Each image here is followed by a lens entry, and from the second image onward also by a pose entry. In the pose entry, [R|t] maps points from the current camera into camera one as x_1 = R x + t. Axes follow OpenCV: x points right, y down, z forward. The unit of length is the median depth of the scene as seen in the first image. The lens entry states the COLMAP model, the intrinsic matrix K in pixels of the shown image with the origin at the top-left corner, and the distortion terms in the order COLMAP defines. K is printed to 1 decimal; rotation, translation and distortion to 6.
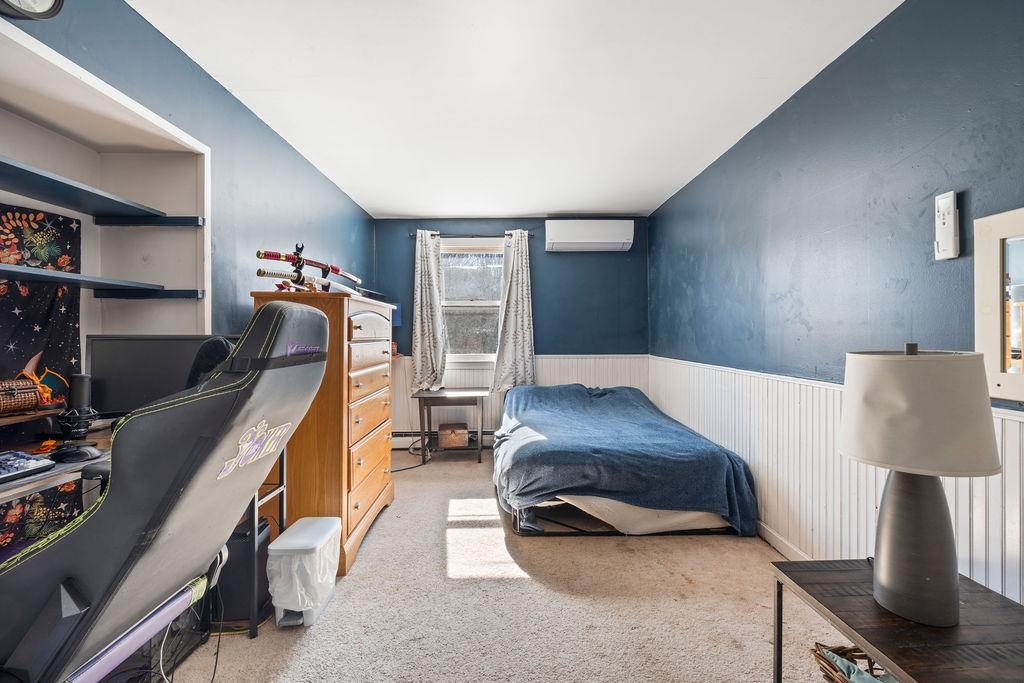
lens RADIAL K [[450.0, 0, 513.2], [0, 450.0, 339.7], [0, 0, 1]] dist [-0.001164, -0.000870]
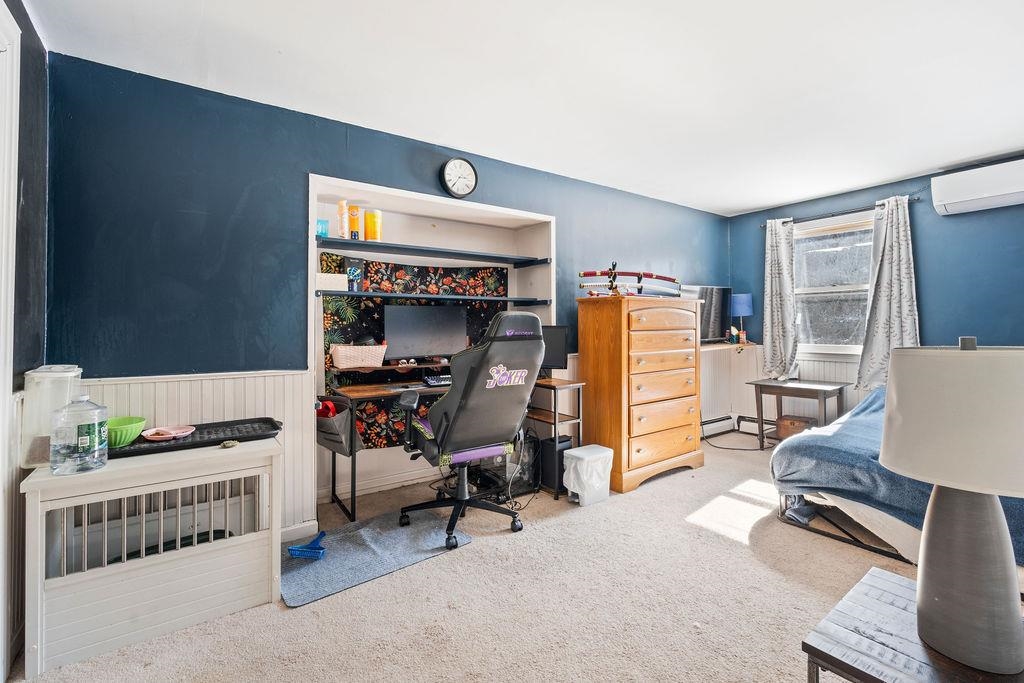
lens RADIAL K [[450.0, 0, 508.1], [0, 450.0, 330.8], [0, 0, 1]] dist [-0.001164, -0.000870]
pose [[0.564725, 0.008932, -0.825231, 0.494610], [-0.003729, 0.999959, 0.008272, -0.003166], [0.825271, -0.001595, 0.564735, -0.088626]]
